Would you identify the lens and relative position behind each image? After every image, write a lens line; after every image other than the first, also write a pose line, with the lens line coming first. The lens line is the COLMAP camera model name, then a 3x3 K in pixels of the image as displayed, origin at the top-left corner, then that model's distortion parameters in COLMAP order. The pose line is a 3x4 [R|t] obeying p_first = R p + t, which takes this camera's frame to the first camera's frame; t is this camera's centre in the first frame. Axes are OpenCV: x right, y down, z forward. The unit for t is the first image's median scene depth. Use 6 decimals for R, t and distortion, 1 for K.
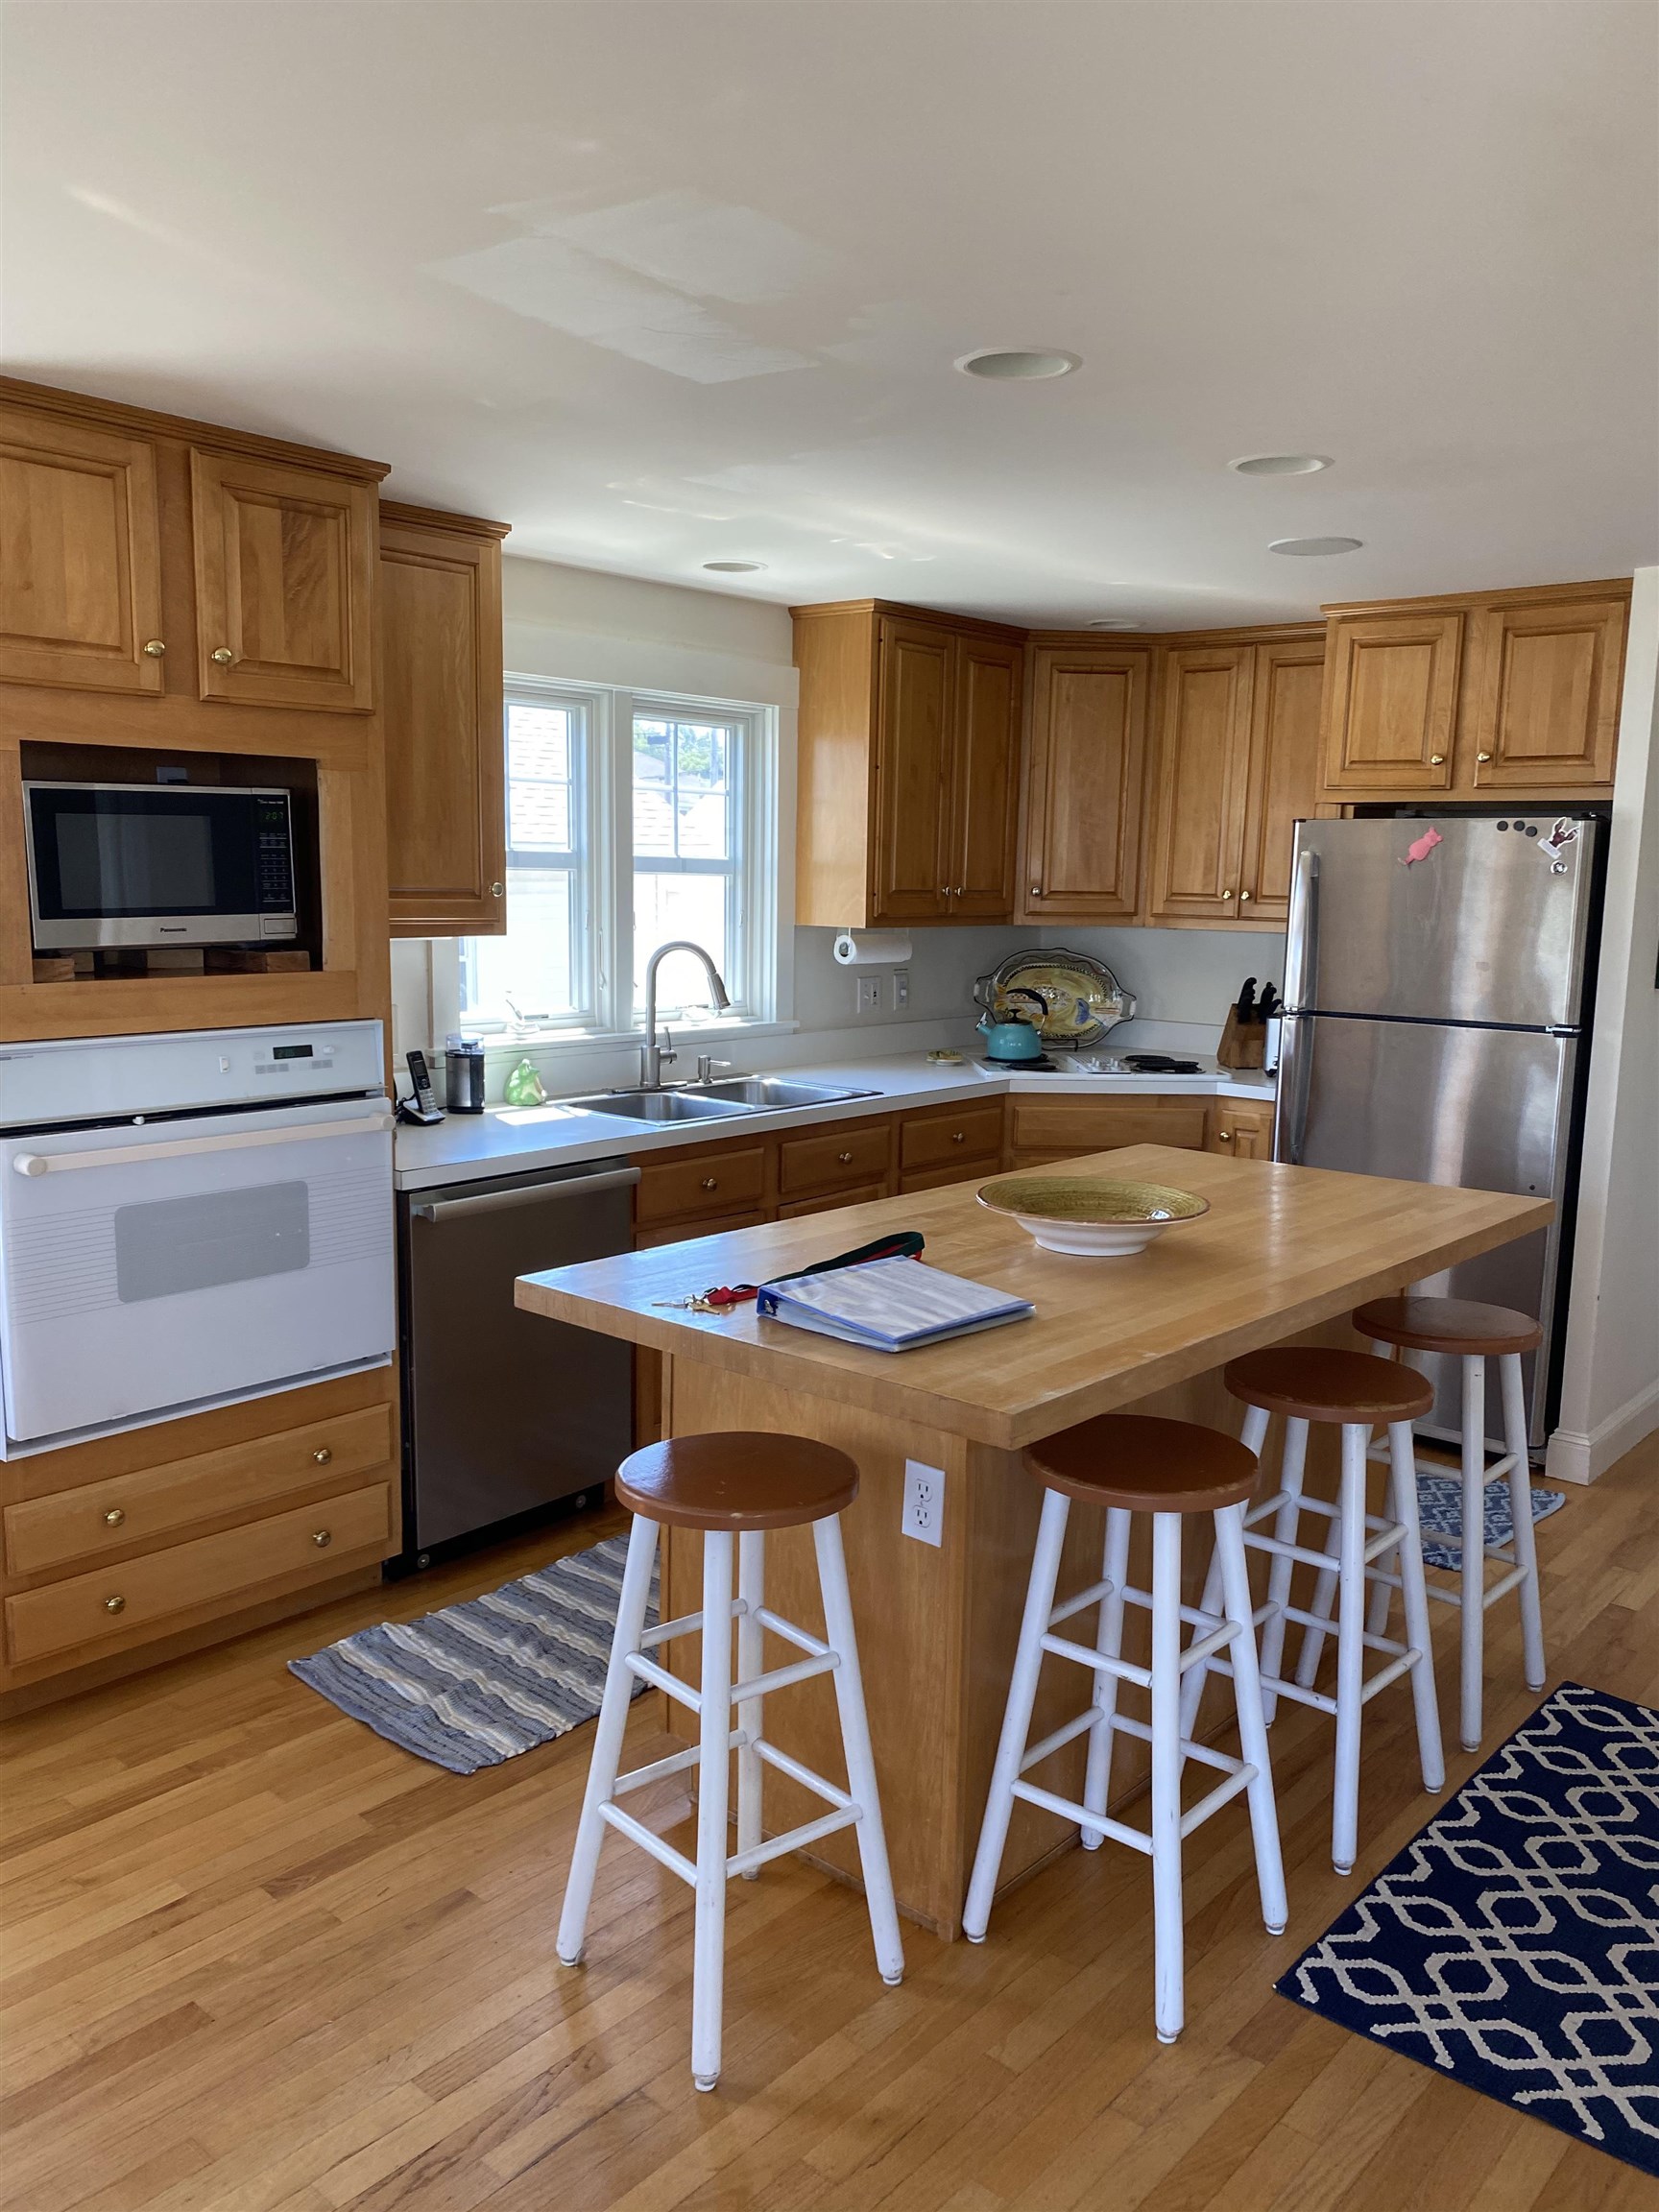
lens RADIAL K [[1695.5, 0, 820.3], [0, 1695.5, 1128.3], [0, 0, 1]] dist [0.028419, -0.023535]
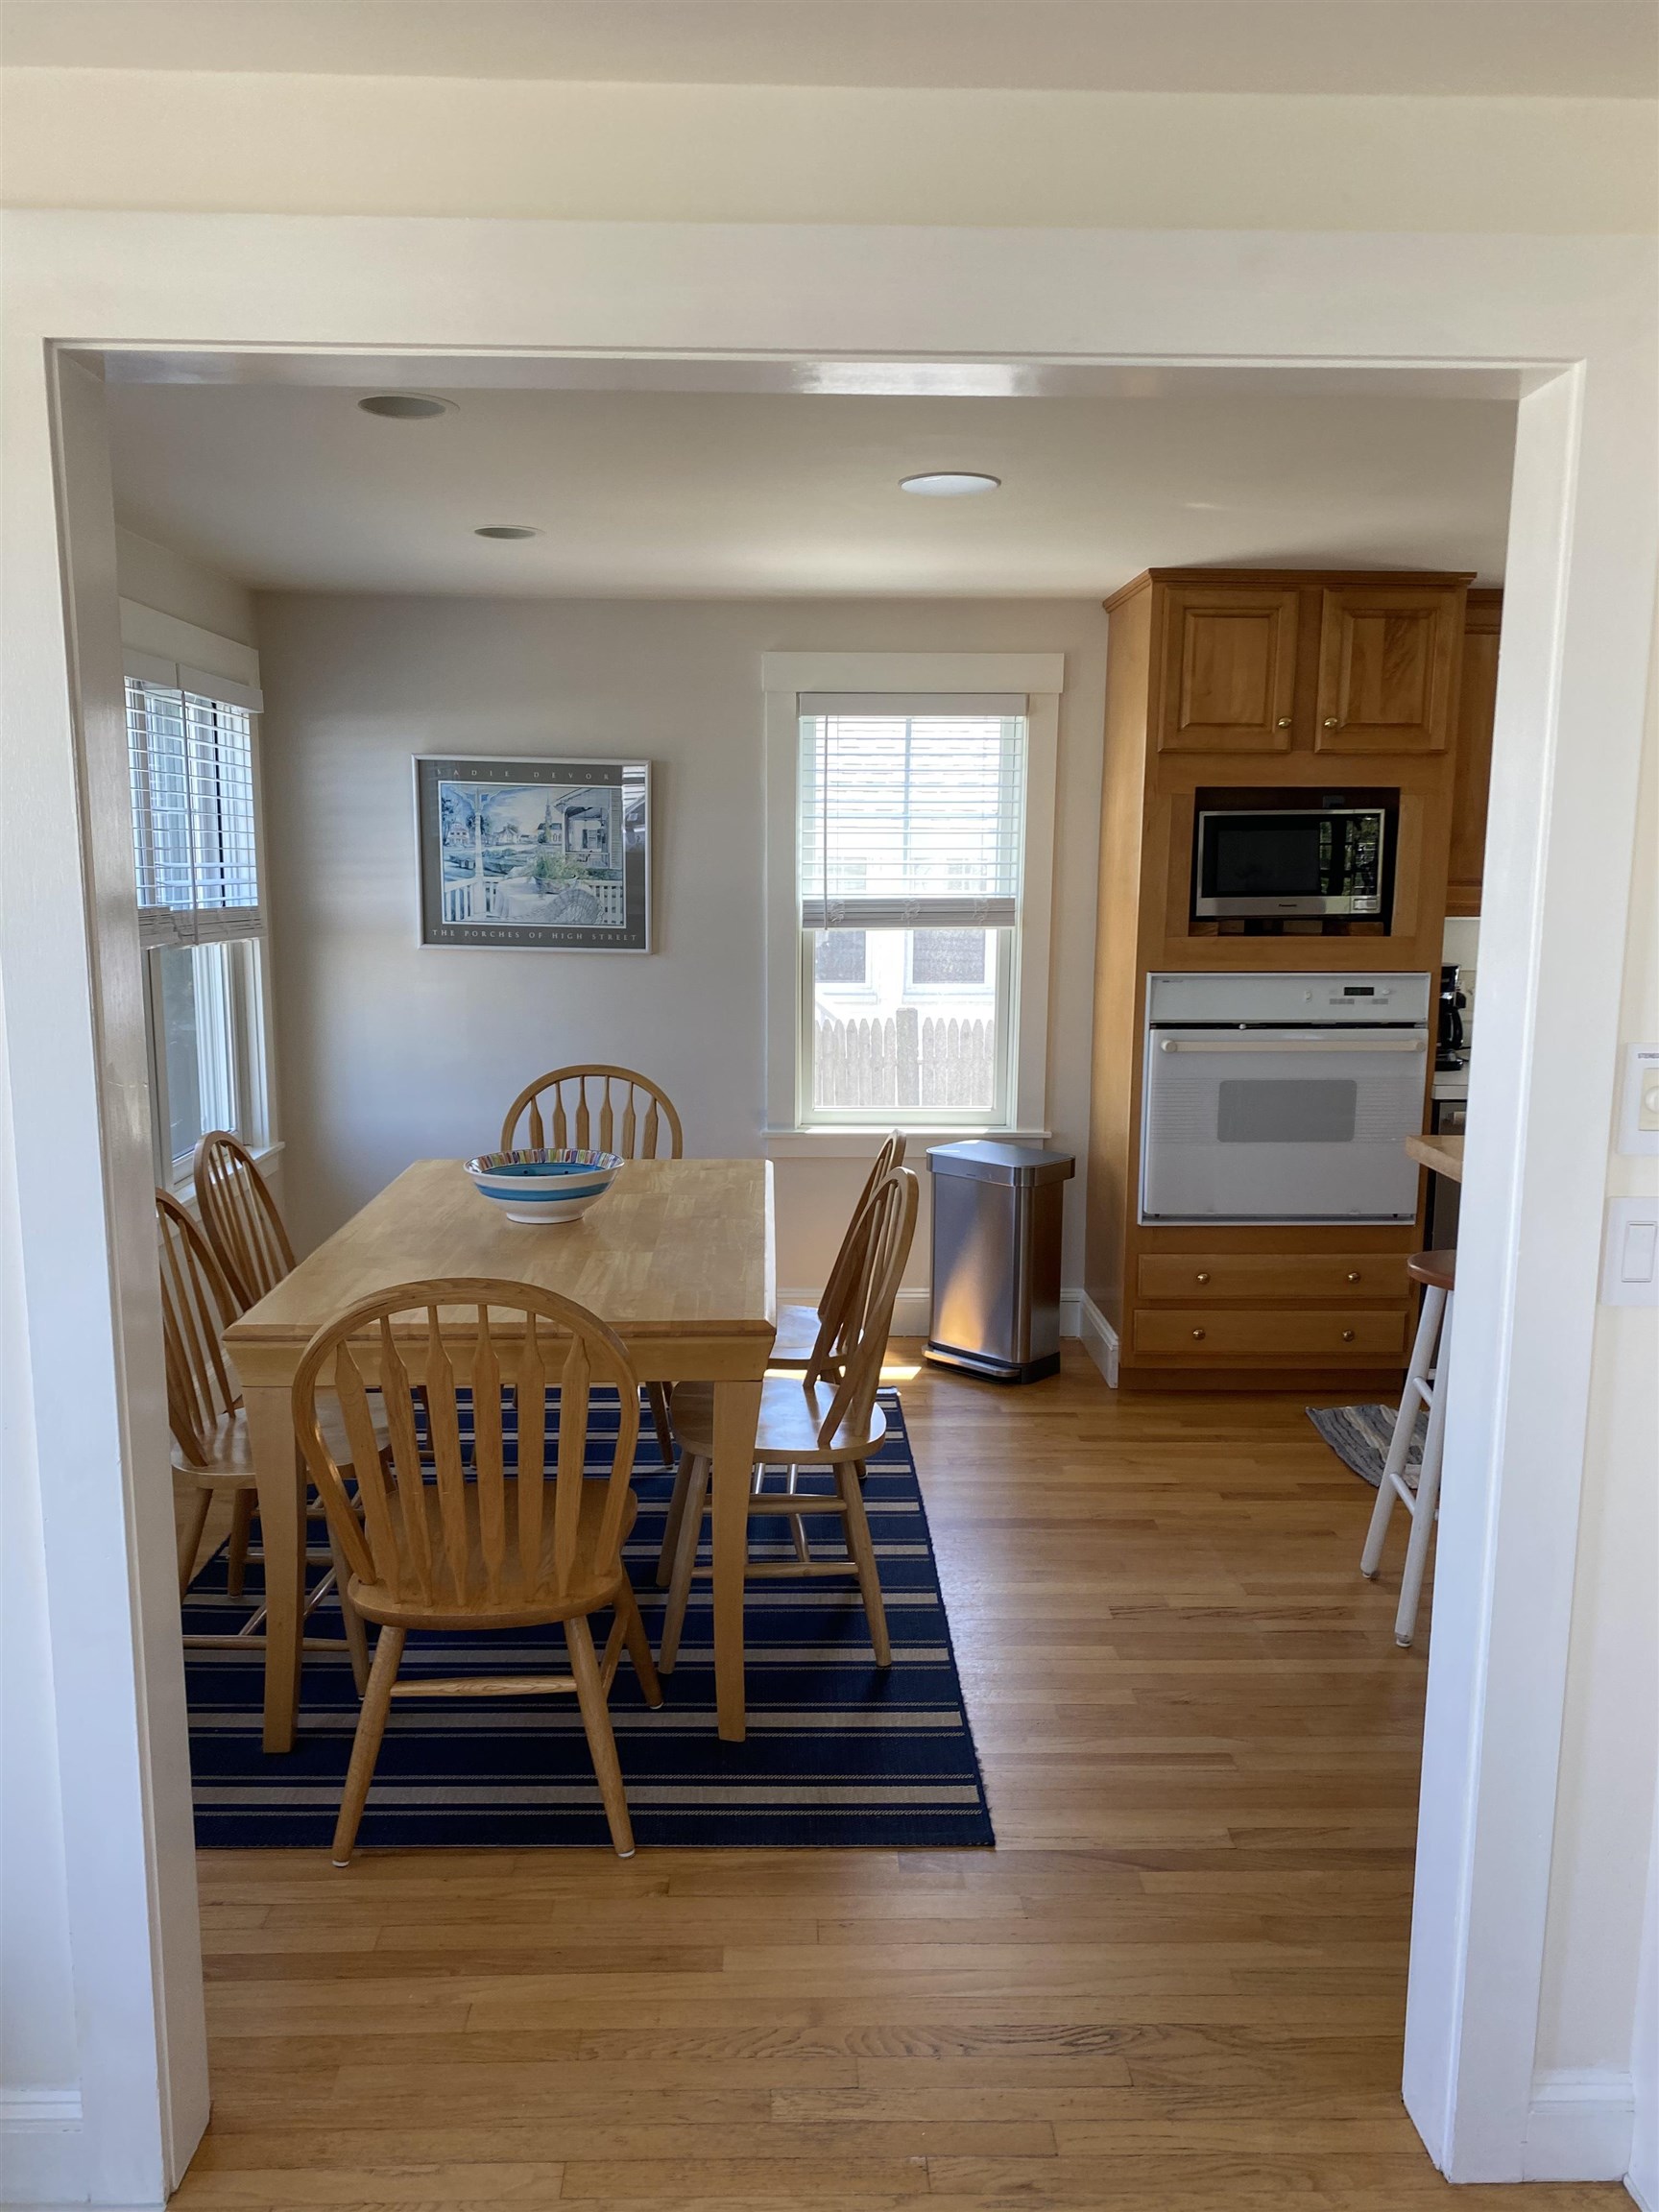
lens RADIAL K [[1695.5, 0, 820.3], [0, 1695.5, 1128.3], [0, 0, 1]] dist [0.028419, -0.023535]
pose [[0.694771, 0.118584, -0.709388, 0.435663], [-0.106754, 0.992392, 0.061338, 0.032720], [0.711264, 0.033114, 0.702144, -0.356335]]
